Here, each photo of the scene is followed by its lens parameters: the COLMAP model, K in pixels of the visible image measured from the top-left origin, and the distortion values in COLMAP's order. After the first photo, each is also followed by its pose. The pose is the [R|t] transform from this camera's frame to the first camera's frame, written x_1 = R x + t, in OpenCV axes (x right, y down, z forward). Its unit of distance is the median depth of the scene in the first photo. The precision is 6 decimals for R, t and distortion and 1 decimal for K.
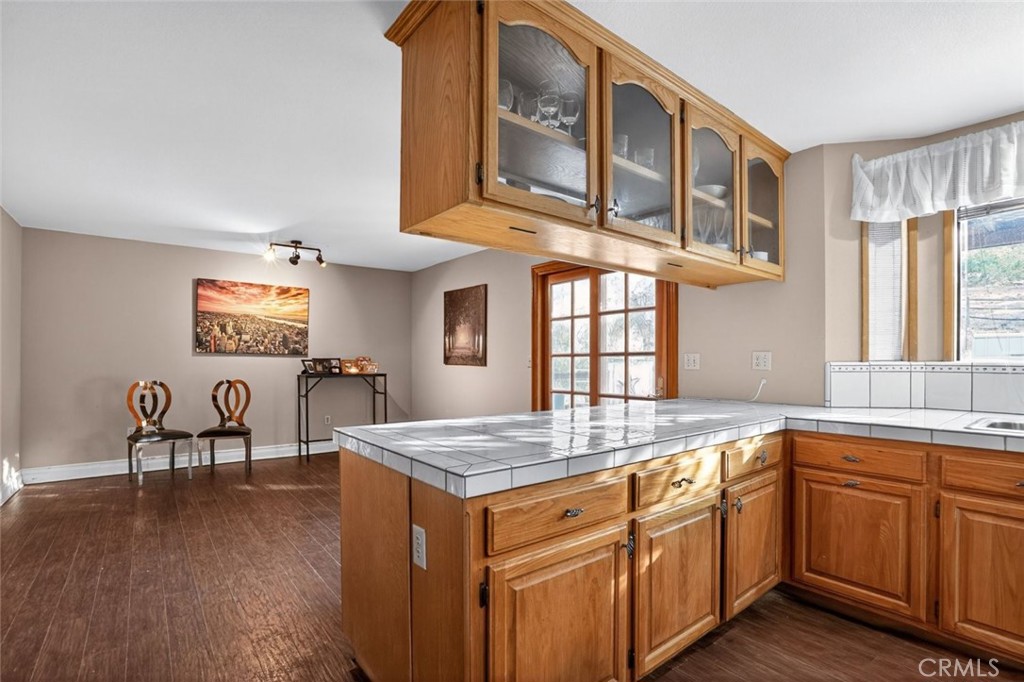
lens RADIAL K [[469.9, 0, 497.2], [0, 469.9, 360.1], [0, 0, 1]] dist [-0.030513, 0.005355]
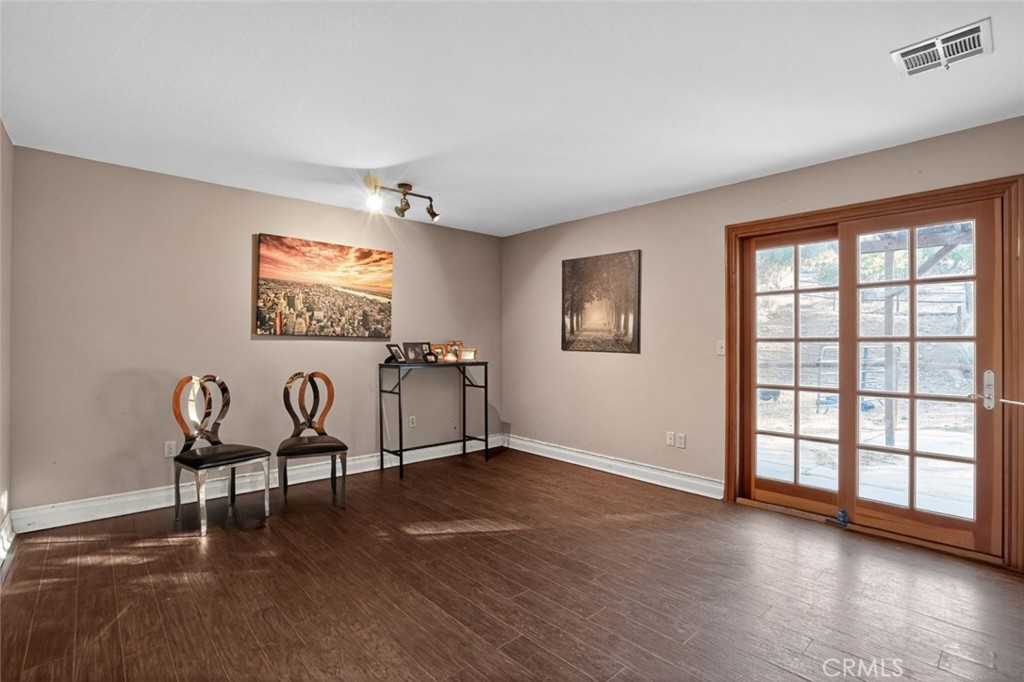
lens RADIAL K [[469.9, 0, 503.5], [0, 469.9, 341.5], [0, 0, 1]] dist [-0.030513, 0.005355]
pose [[0.996424, 0.001779, 0.084481, -0.311968], [-0.001594, 0.999996, -0.002247, -0.004453], [-0.084484, 0.002104, 0.996423, 0.228654]]
